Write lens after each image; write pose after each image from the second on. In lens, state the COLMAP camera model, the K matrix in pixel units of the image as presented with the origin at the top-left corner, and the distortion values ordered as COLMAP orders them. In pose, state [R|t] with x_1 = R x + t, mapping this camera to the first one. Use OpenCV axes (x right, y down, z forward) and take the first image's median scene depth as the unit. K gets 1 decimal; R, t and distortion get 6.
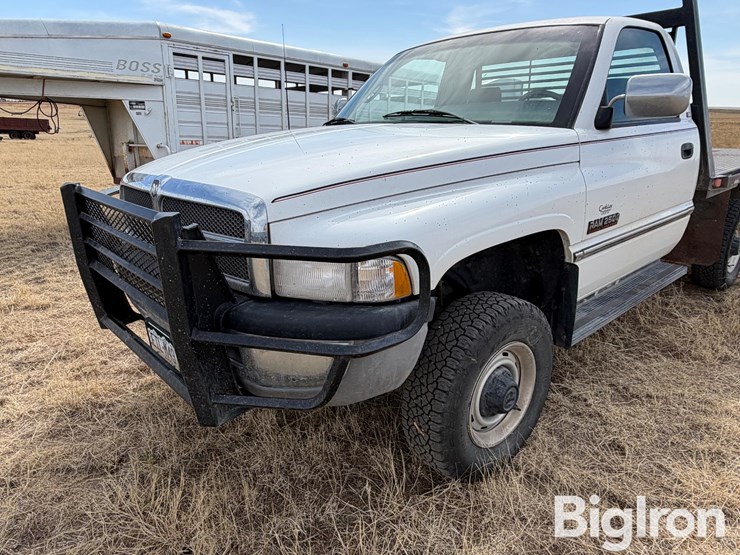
lens RADIAL K [[504.2, 0, 360.7], [0, 504.2, 278.7], [0, 0, 1]] dist [-0.001085, -0.000010]
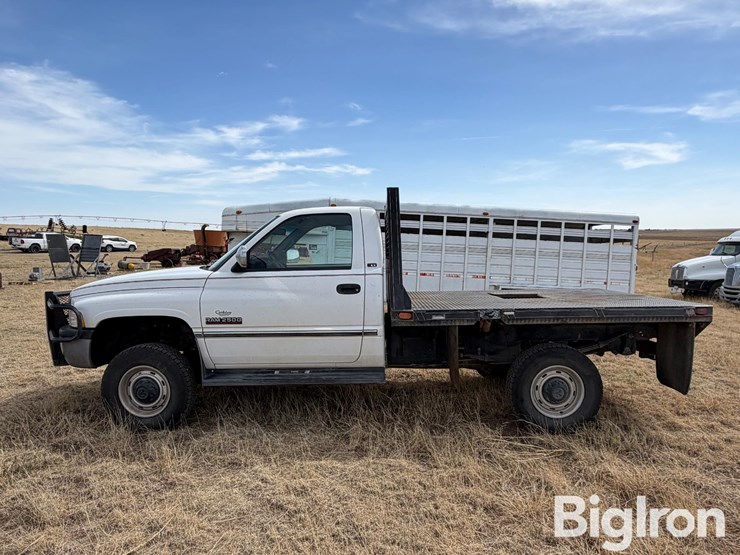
lens RADIAL K [[498.3, 0, 366.2], [0, 498.3, 278.2], [0, 0, 1]] dist [-0.000338, 0.001769]
pose [[0.734380, 0.047041, -0.677107, 1.922822], [-0.209308, 0.964672, -0.159993, -0.071356], [0.645660, 0.259219, 0.718282, -0.021228]]
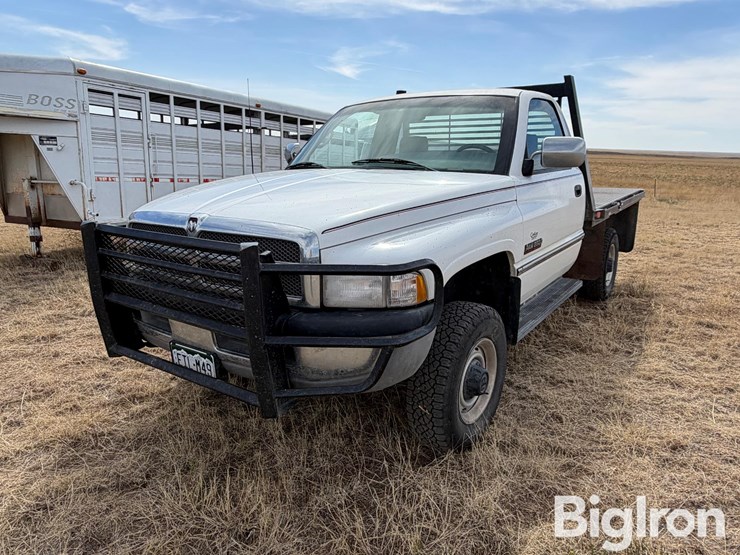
lens RADIAL K [[521.7, 0, 370.0], [0, 521.7, 277.5], [0, 0, 1]] dist [-0.004426, 0.006676]
pose [[0.972122, -0.038227, 0.231337, -0.226226], [0.055175, 0.996210, -0.067235, 0.035313], [-0.227890, 0.078125, 0.970548, -0.195234]]
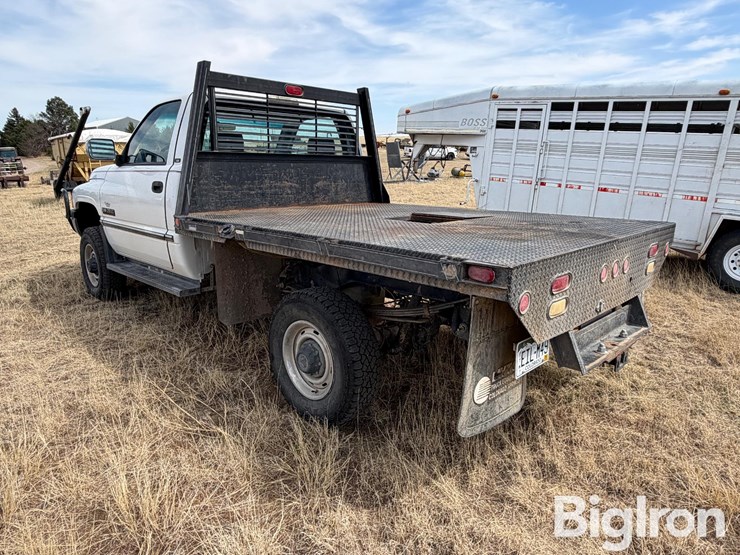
lens RADIAL K [[498.3, 0, 366.2], [0, 498.3, 278.2], [0, 0, 1]] dist [-0.000338, 0.001769]
pose [[0.067088, 0.243151, -0.967666, 2.318725], [-0.311596, 0.926448, 0.211191, -0.553490], [0.947843, 0.287353, 0.137918, 1.627261]]
